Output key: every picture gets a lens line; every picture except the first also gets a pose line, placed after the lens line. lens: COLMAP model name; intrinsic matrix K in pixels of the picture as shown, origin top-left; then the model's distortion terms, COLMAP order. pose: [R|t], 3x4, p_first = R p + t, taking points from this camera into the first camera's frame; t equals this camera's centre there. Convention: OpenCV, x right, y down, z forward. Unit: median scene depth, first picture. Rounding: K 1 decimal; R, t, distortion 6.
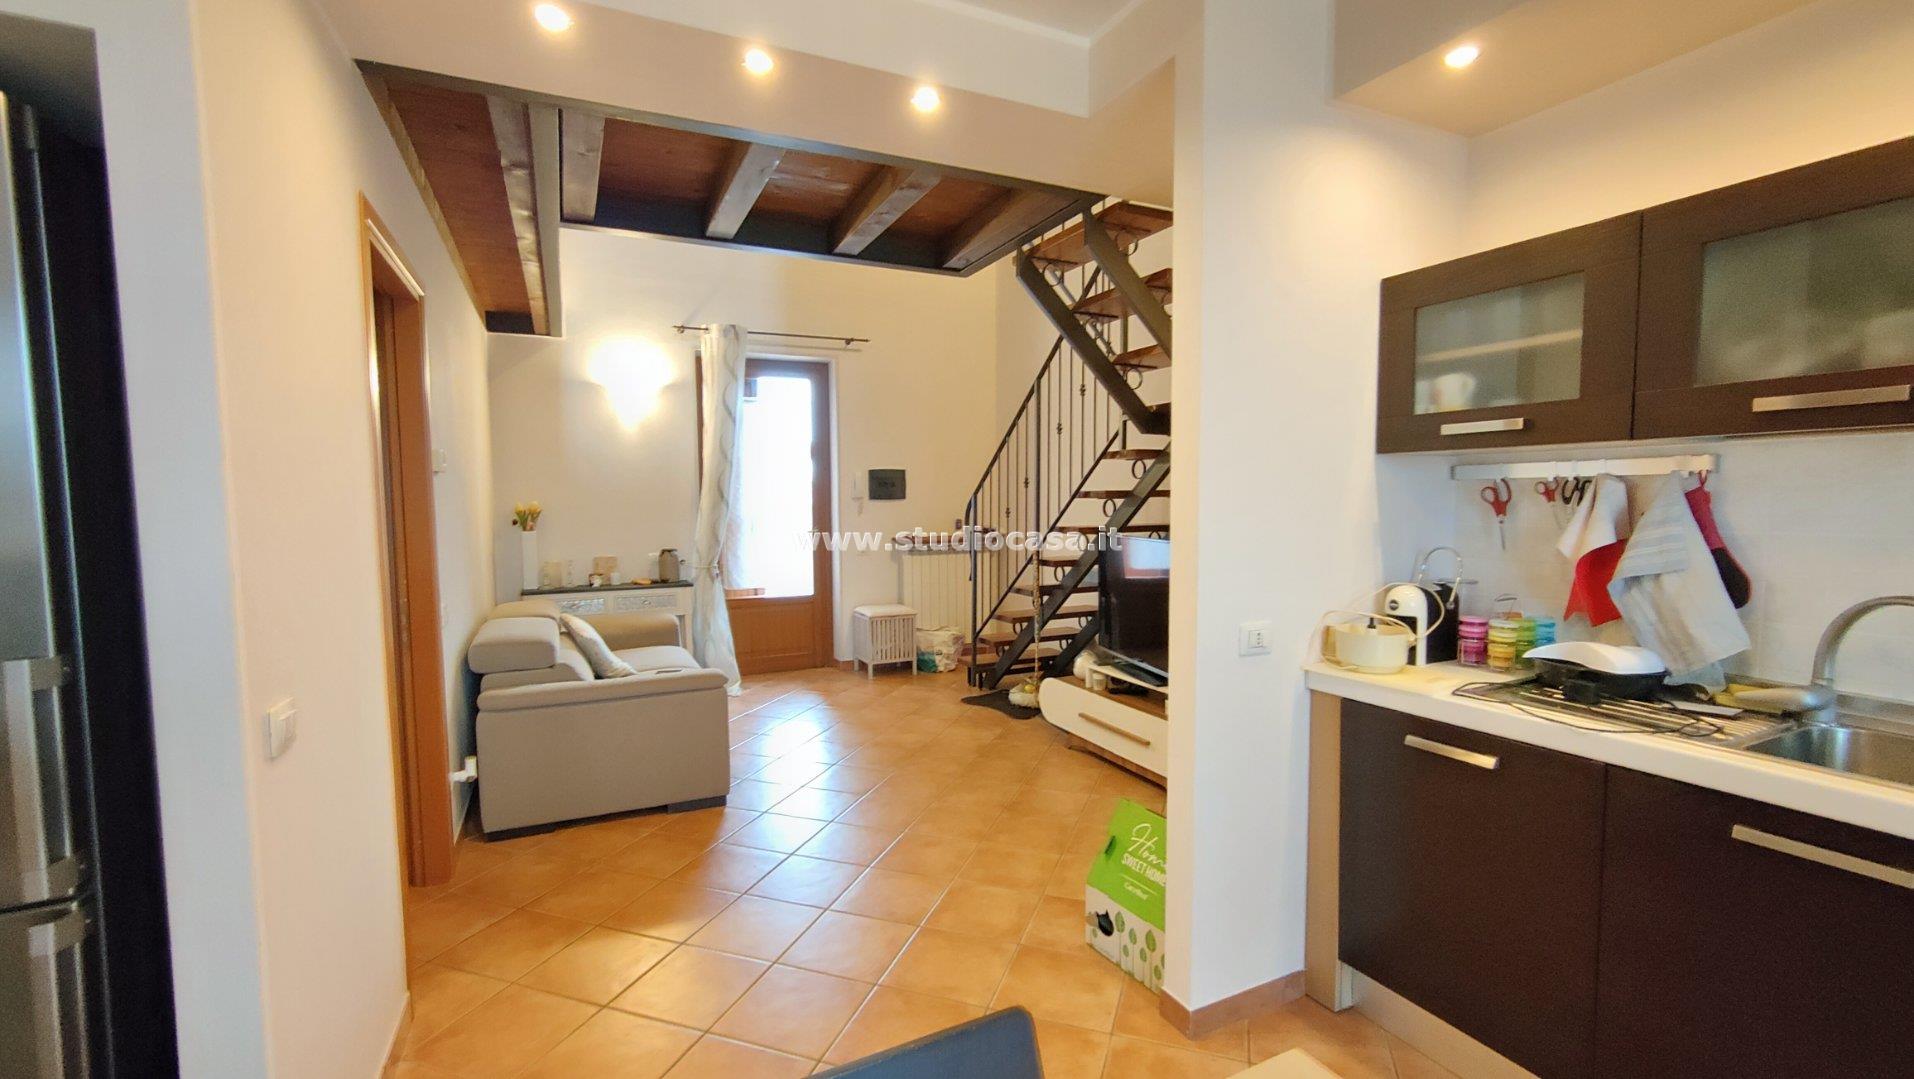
lens RADIAL K [[782.0, 0, 945.2], [0, 782.0, 554.8], [0, 0, 1]] dist [-0.001271, 0.000092]
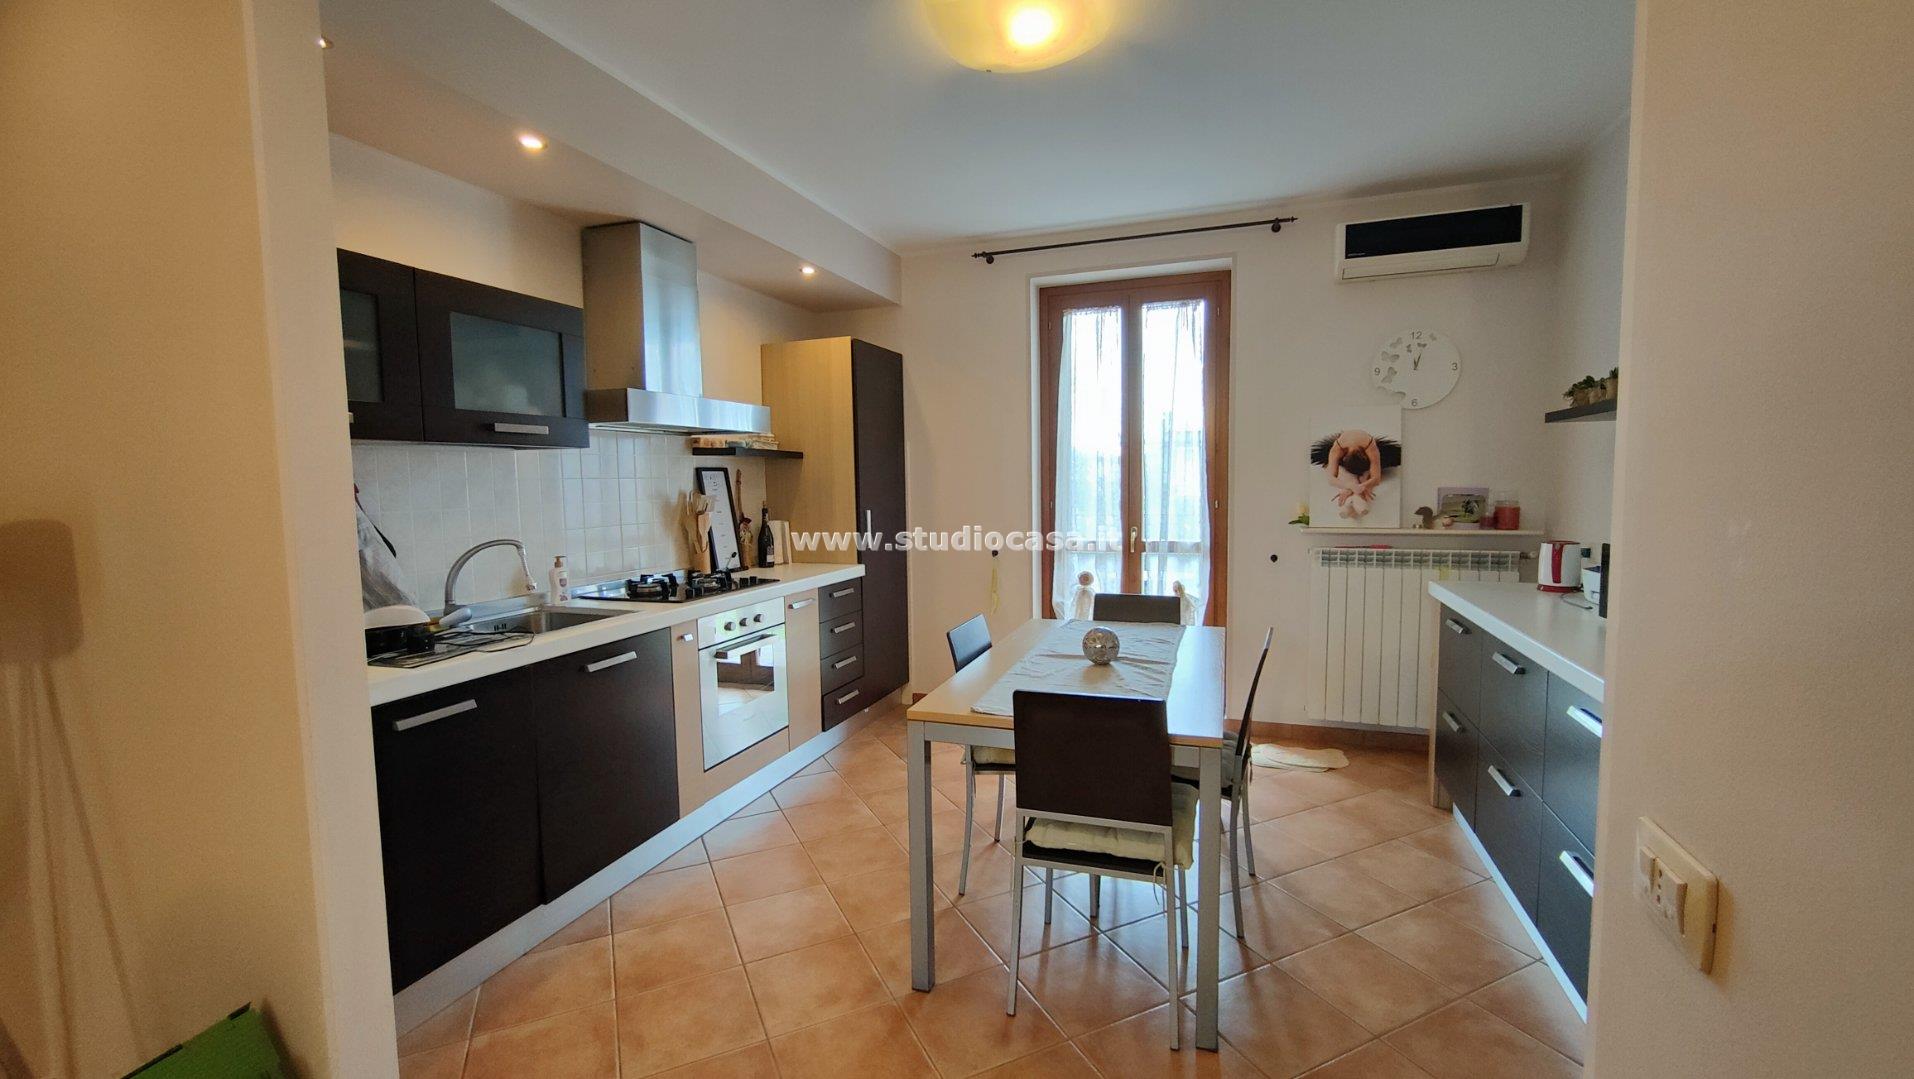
lens RADIAL K [[782.0, 0, 959.1], [0, 782.0, 547.1], [0, 0, 1]] dist [-0.001271, 0.000092]
pose [[-0.714698, -0.045824, 0.697931, -0.752790], [0.060125, 0.990133, 0.126579, -0.091392], [-0.696844, 0.132429, -0.704891, 1.444124]]
